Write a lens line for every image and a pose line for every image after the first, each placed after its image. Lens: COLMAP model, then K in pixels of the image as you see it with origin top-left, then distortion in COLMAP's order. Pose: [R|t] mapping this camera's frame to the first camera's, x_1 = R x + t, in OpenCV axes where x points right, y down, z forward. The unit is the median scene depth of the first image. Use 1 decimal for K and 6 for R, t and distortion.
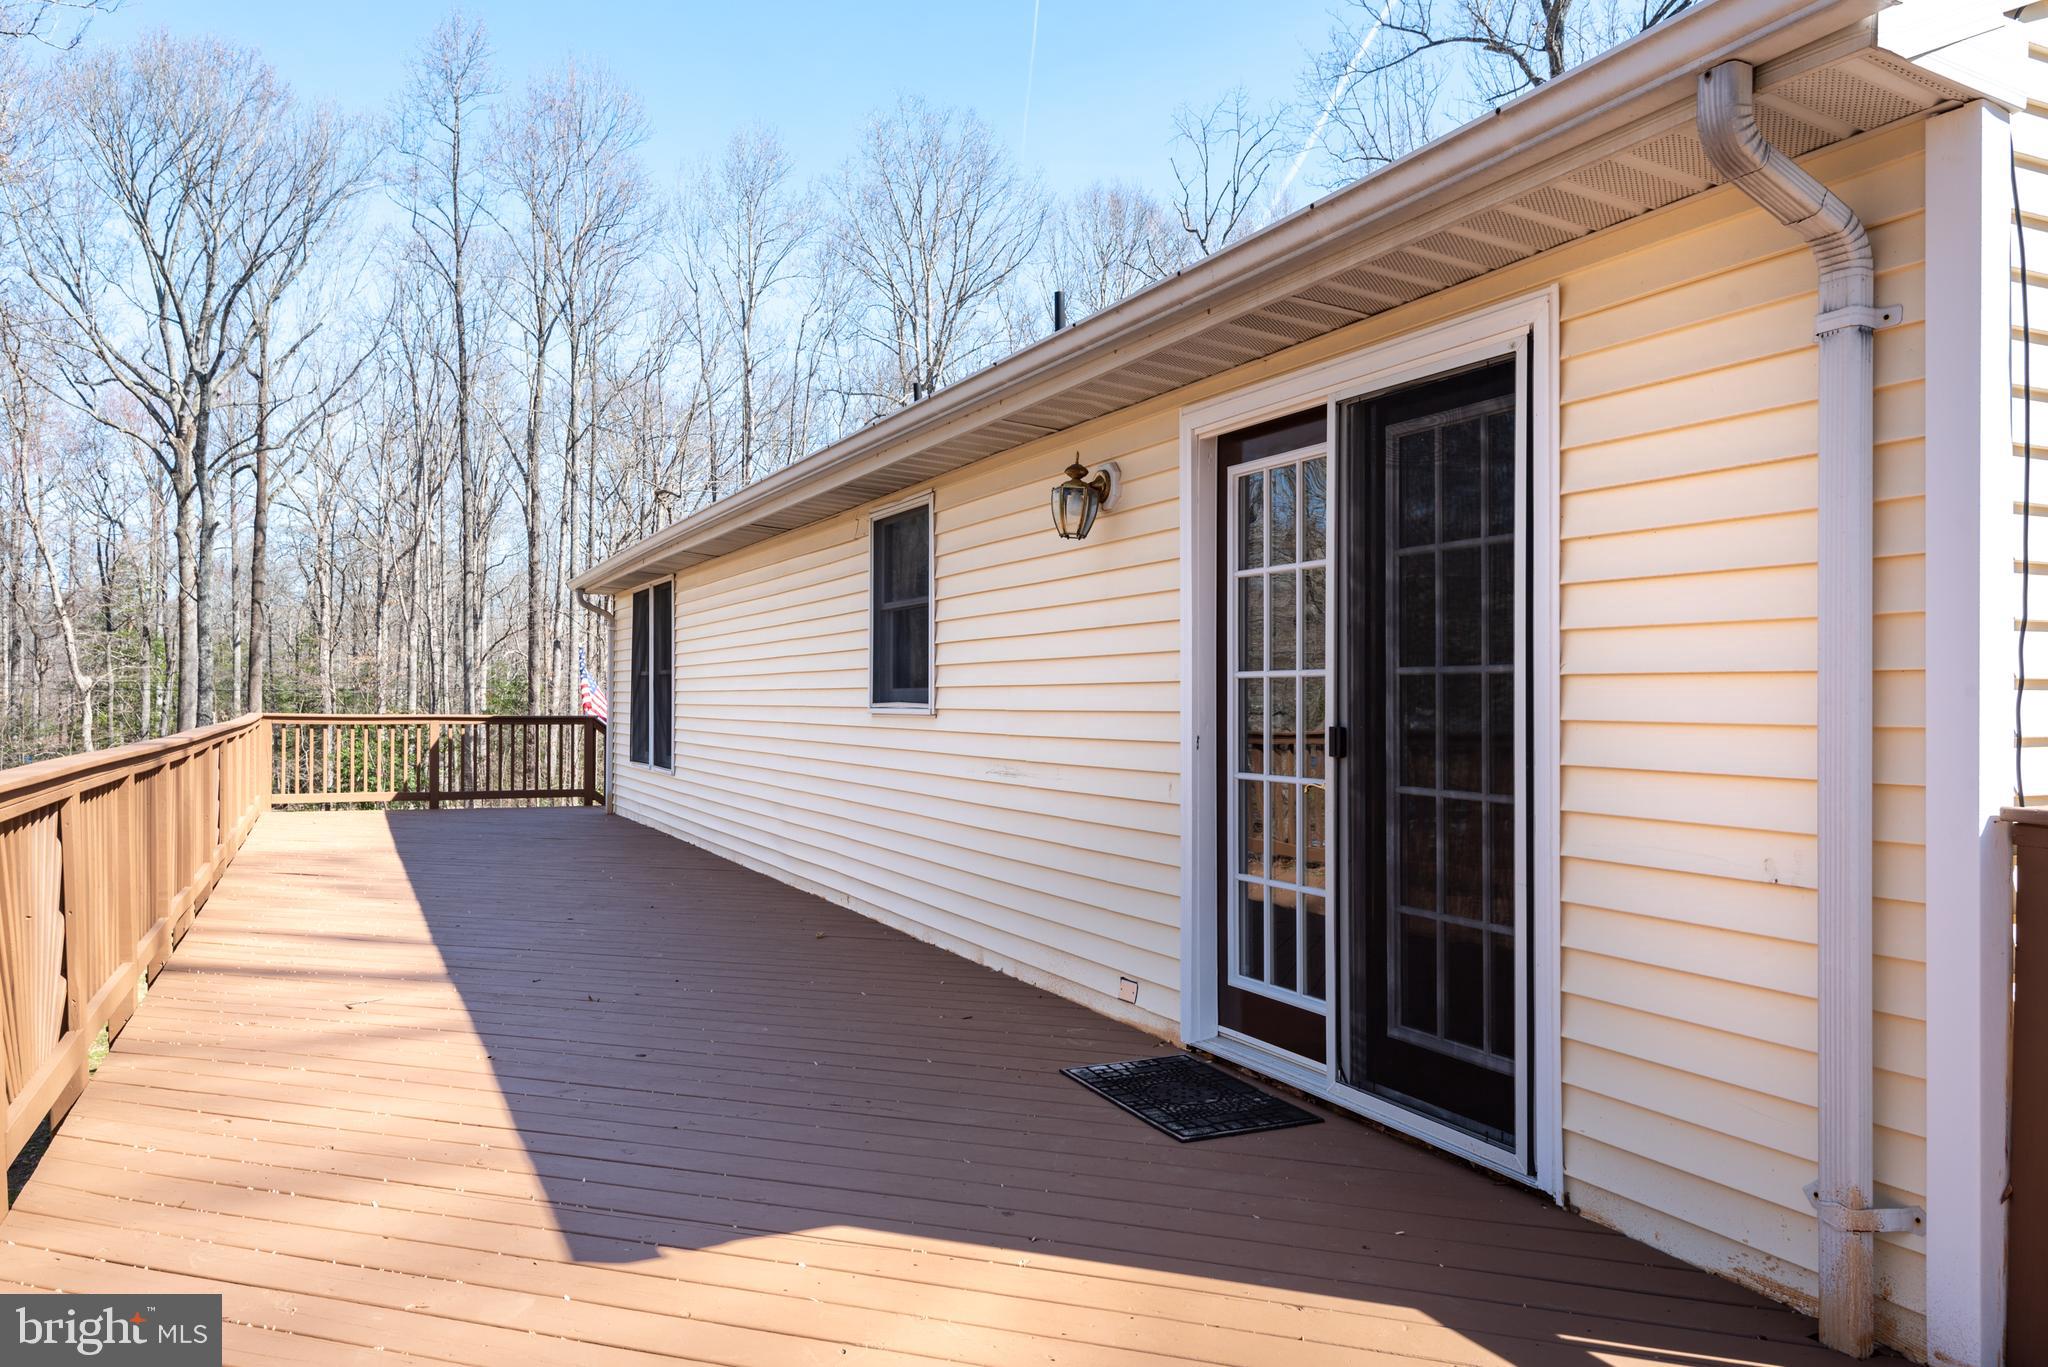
lens RADIAL K [[1397.1, 0, 950.9], [0, 1397.1, 677.3], [0, 0, 1]] dist [-0.000428, 0.001132]
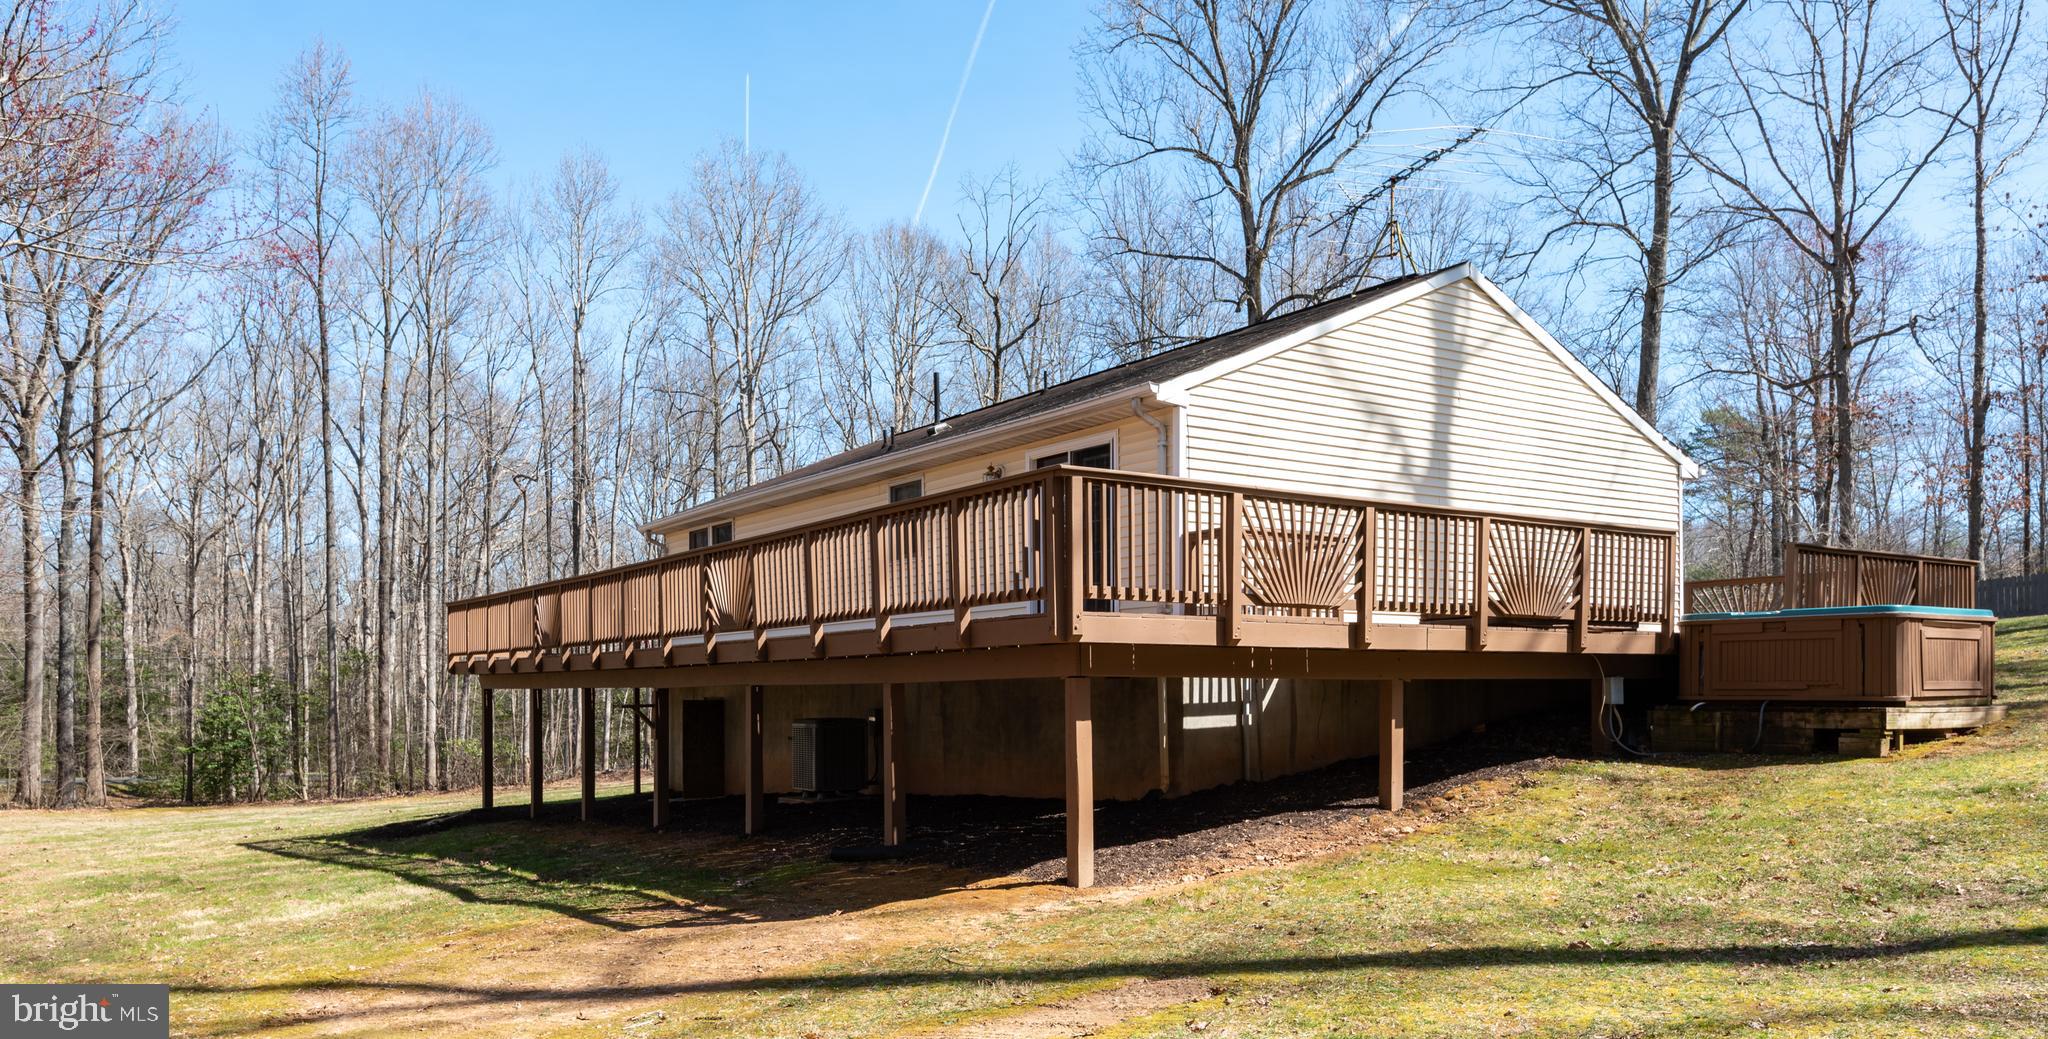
lens RADIAL K [[1382.1, 0, 1024.0], [0, 1382.1, 519.5], [0, 0, 1]] dist [-0.001051, -0.001498]
pose [[0.977231, 0.011024, 0.211890, -0.035303], [0.011697, 0.994332, -0.105678, 0.021083], [-0.211854, 0.105750, 0.971563, -0.144010]]
